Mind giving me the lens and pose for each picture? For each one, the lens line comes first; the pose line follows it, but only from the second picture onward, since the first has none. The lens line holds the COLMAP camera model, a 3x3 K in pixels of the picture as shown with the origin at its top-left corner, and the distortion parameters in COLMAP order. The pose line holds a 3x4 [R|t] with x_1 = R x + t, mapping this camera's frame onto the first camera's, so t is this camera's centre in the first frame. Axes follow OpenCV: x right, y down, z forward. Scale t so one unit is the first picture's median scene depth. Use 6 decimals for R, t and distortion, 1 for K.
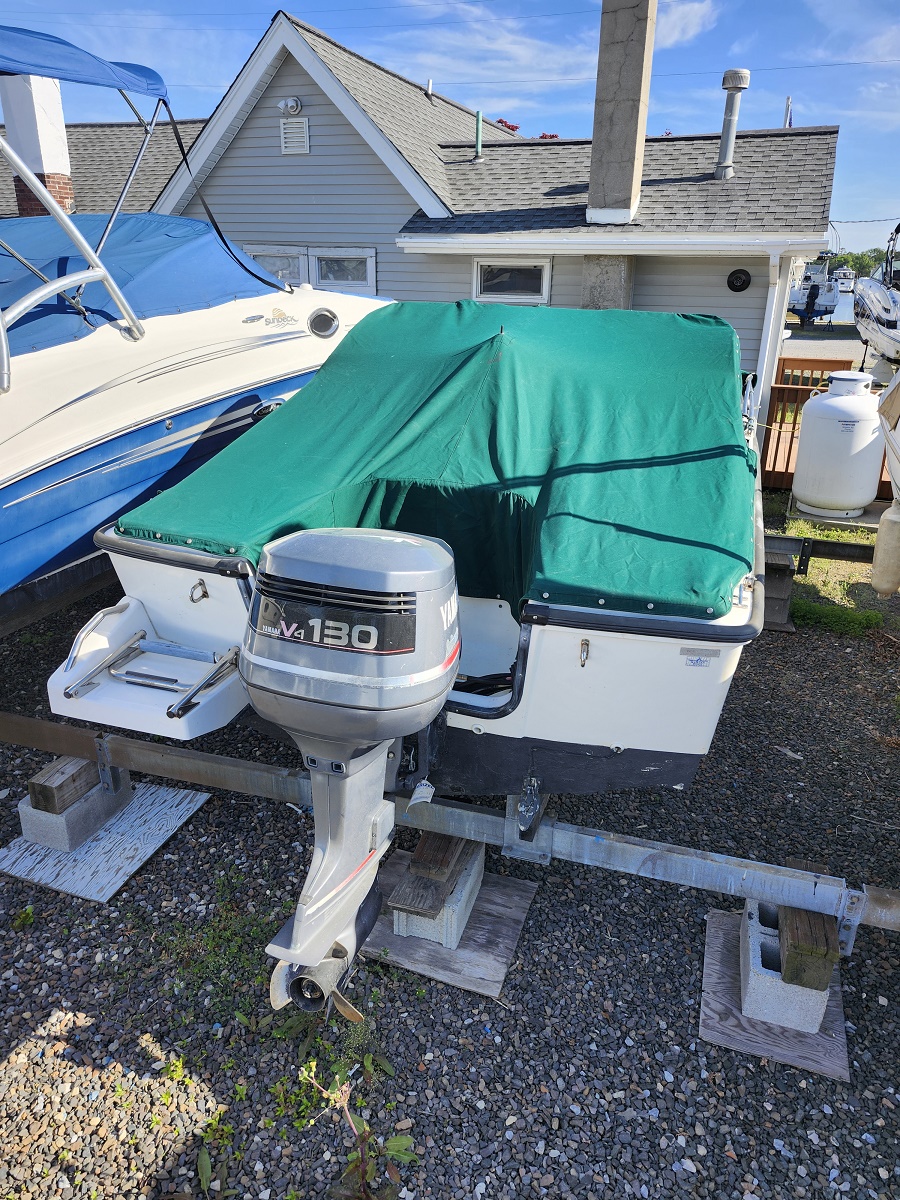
lens RADIAL K [[856.5, 0, 452.6], [0, 856.5, 598.6], [0, 0, 1]] dist [0.071702, -0.066408]
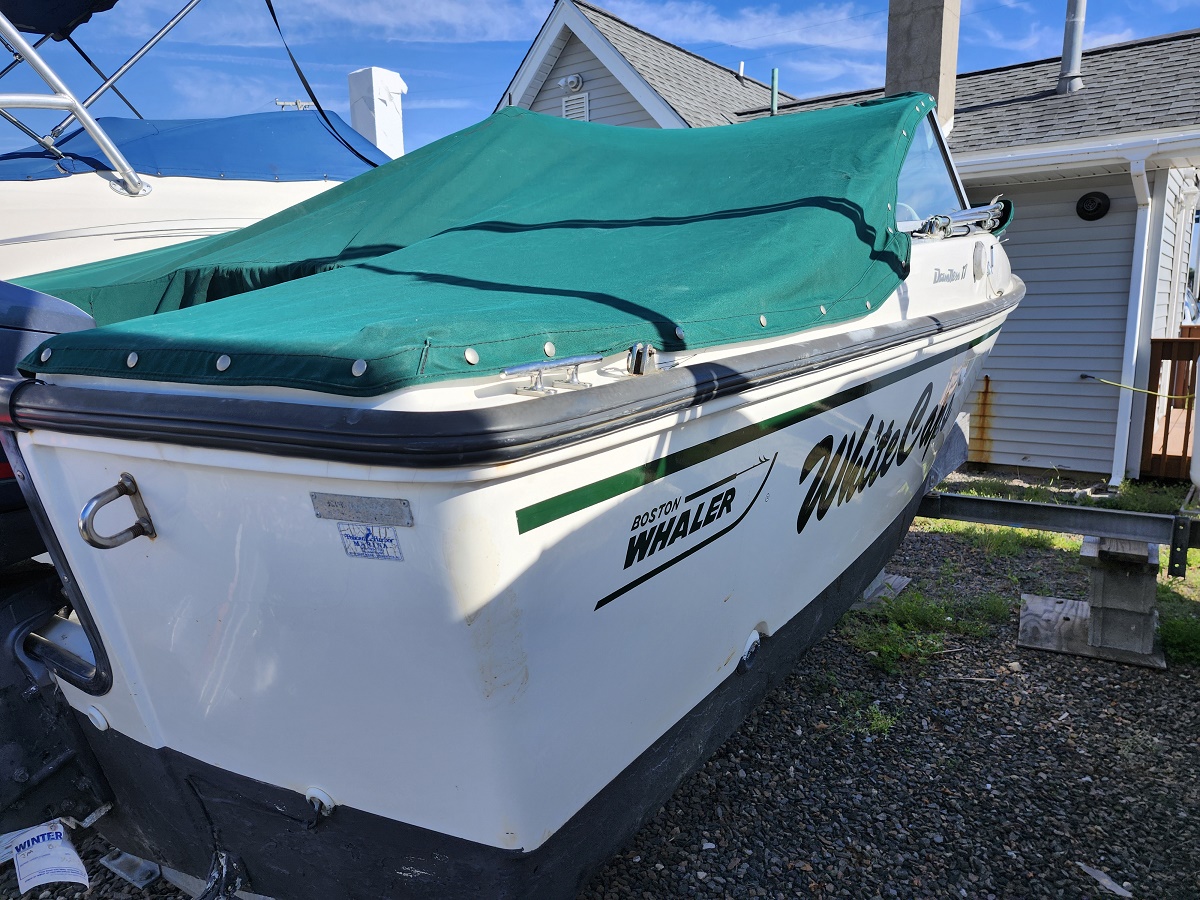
lens RADIAL K [[856.5, 0, 583.2], [0, 856.5, 457.8], [0, 0, 1]] dist [0.071702, -0.066408]
pose [[0.956415, 0.017399, -0.291491, 0.178204], [-0.074654, 0.979619, -0.186475, 0.037790], [0.282306, 0.200108, 0.938222, 0.275236]]
